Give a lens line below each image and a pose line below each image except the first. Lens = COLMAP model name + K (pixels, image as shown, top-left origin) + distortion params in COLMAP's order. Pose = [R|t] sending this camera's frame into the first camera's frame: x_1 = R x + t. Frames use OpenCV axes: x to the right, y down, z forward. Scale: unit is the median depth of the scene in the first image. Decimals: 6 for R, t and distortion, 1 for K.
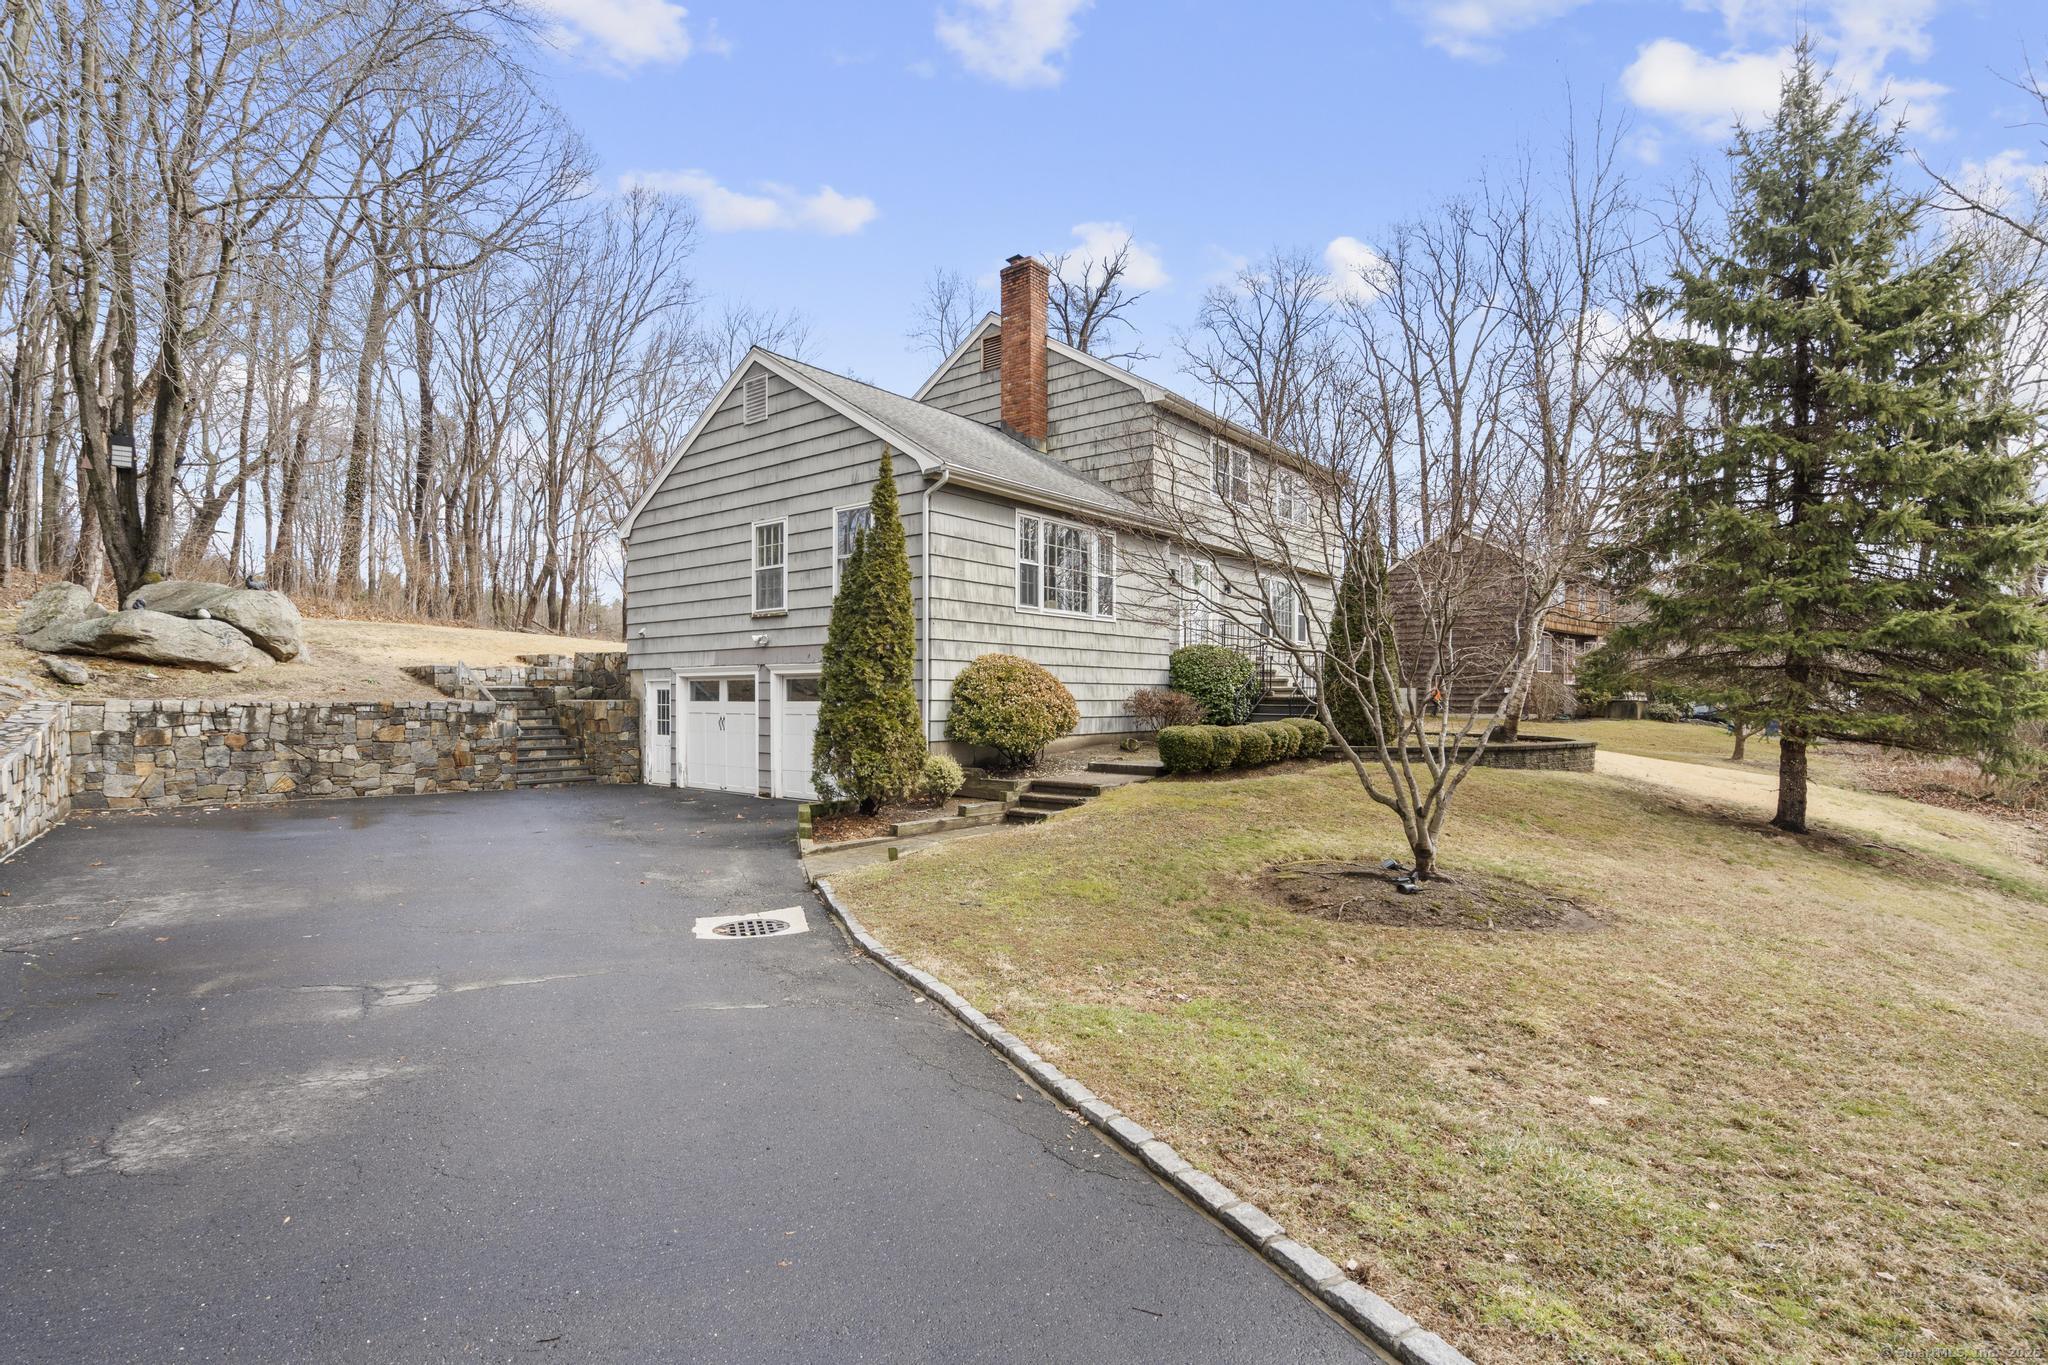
lens RADIAL K [[1011.3, 0, 1021.9], [0, 1011.3, 685.4], [0, 0, 1]] dist [0.004420, 0.000208]
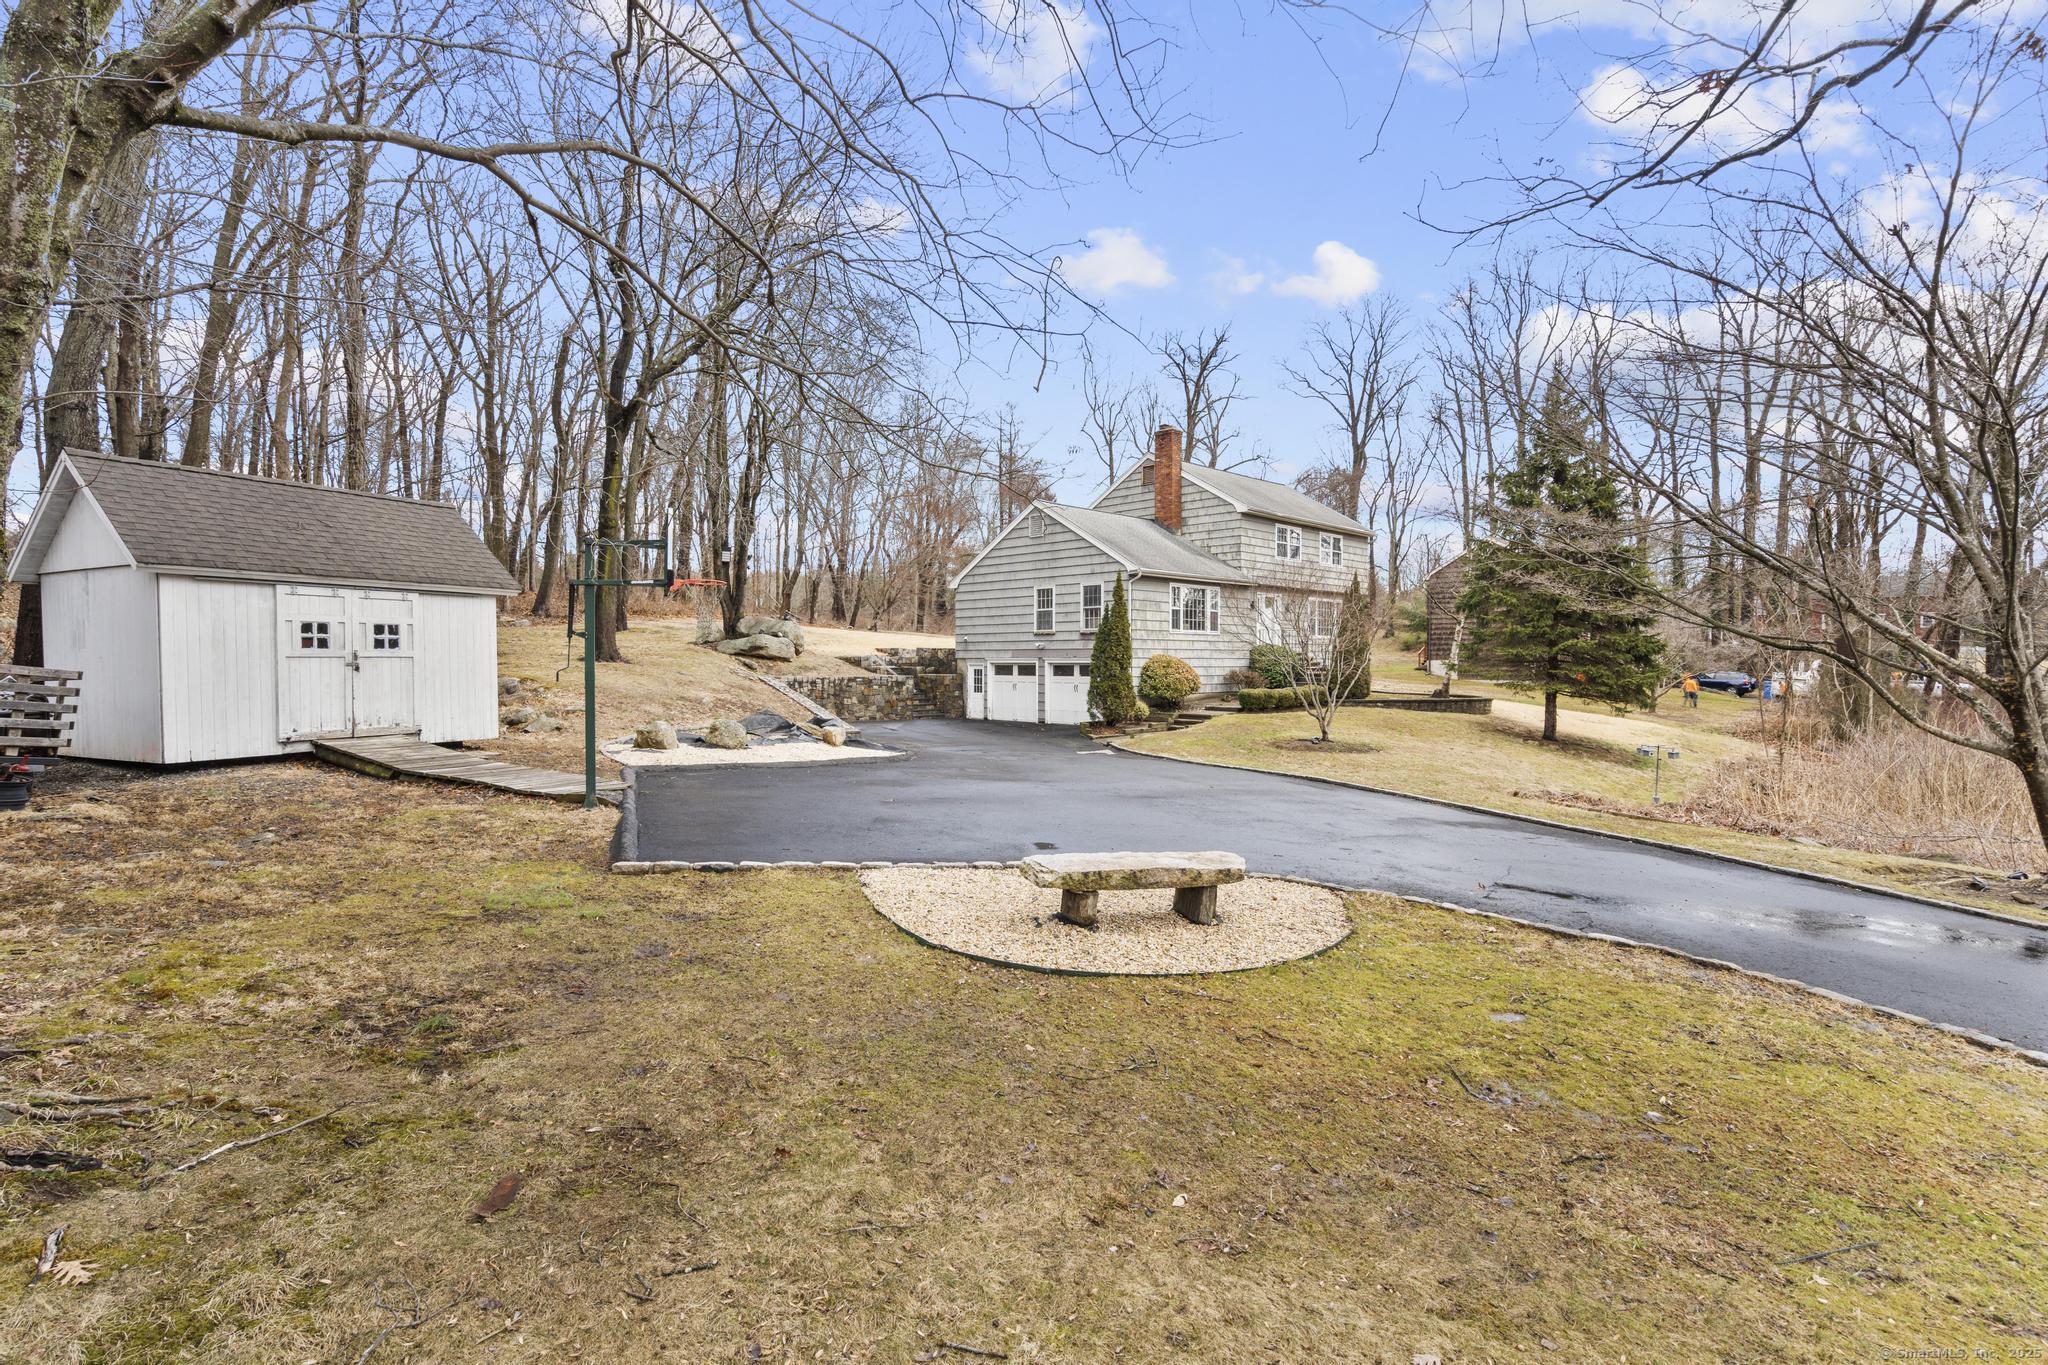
lens RADIAL K [[1011.3, 0, 981.5], [0, 1011.3, 674.3], [0, 0, 1]] dist [0.004420, 0.000208]
pose [[0.989640, 0.000155, -0.143573, -0.082405], [0.003827, 0.999616, 0.027460, -0.043077], [0.143522, -0.027725, 0.989259, -1.007004]]
